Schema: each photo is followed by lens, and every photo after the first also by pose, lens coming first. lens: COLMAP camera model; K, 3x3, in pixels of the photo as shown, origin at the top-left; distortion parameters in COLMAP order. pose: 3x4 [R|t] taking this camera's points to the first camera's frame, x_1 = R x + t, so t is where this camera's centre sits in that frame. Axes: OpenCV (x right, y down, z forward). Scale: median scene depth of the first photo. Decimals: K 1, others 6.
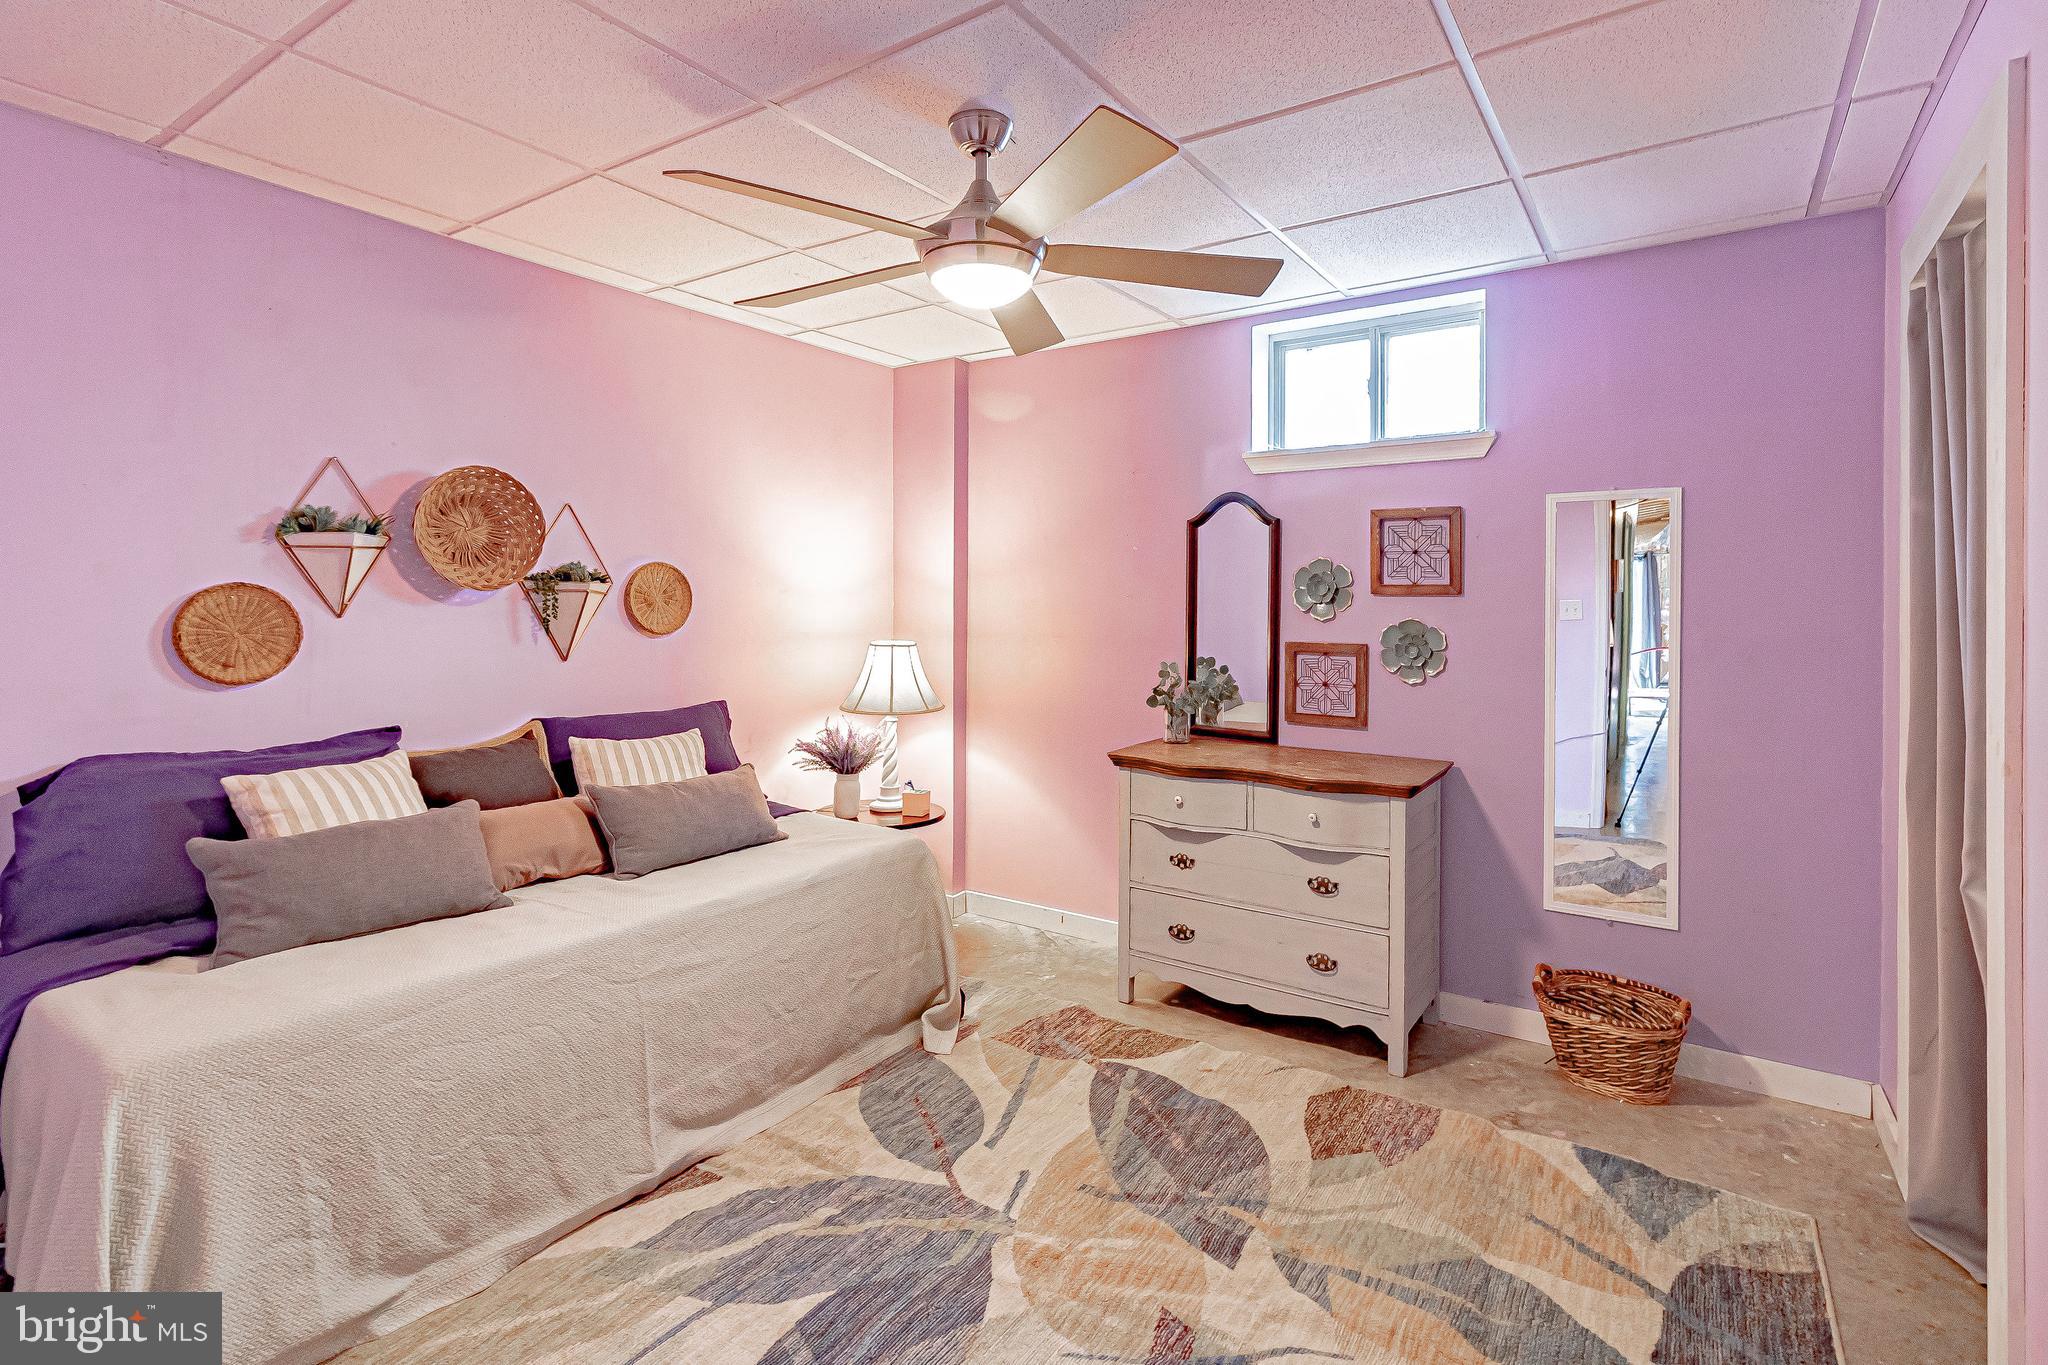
lens RADIAL K [[955.1, 0, 1029.8], [0, 955.1, 605.6], [0, 0, 1]] dist [0.002397, 0.001003]
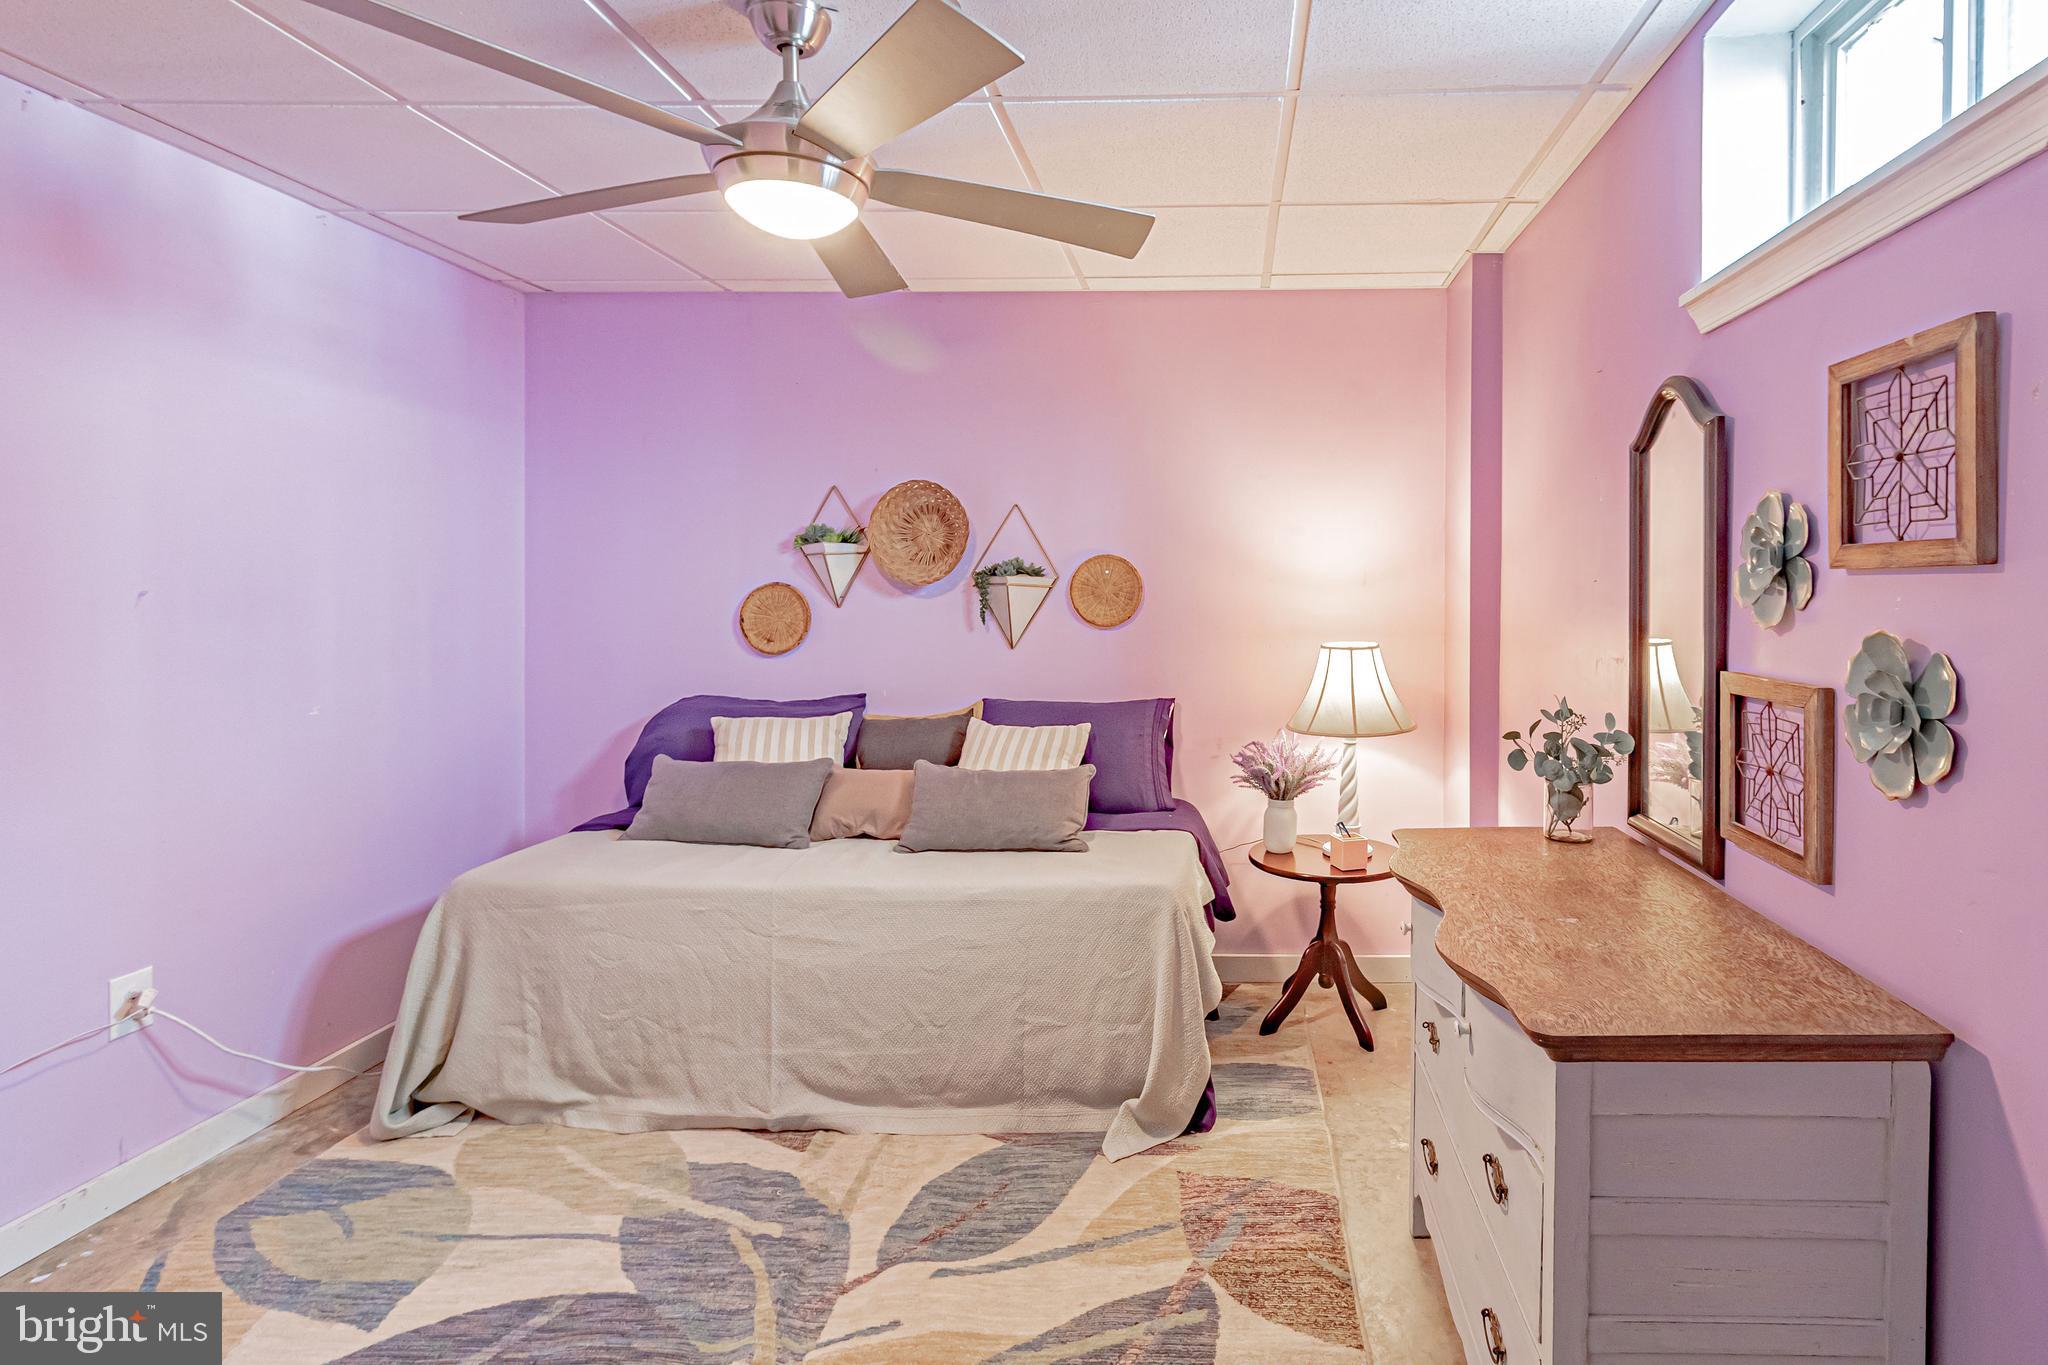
lens RADIAL K [[955.1, 0, 1029.8], [0, 955.1, 605.6], [0, 0, 1]] dist [0.002397, 0.001003]
pose [[0.556600, 0.005449, -0.830763, 0.580218], [0.003616, 0.999953, 0.008982, -0.001133], [0.830773, -0.008003, 0.556554, 0.545463]]
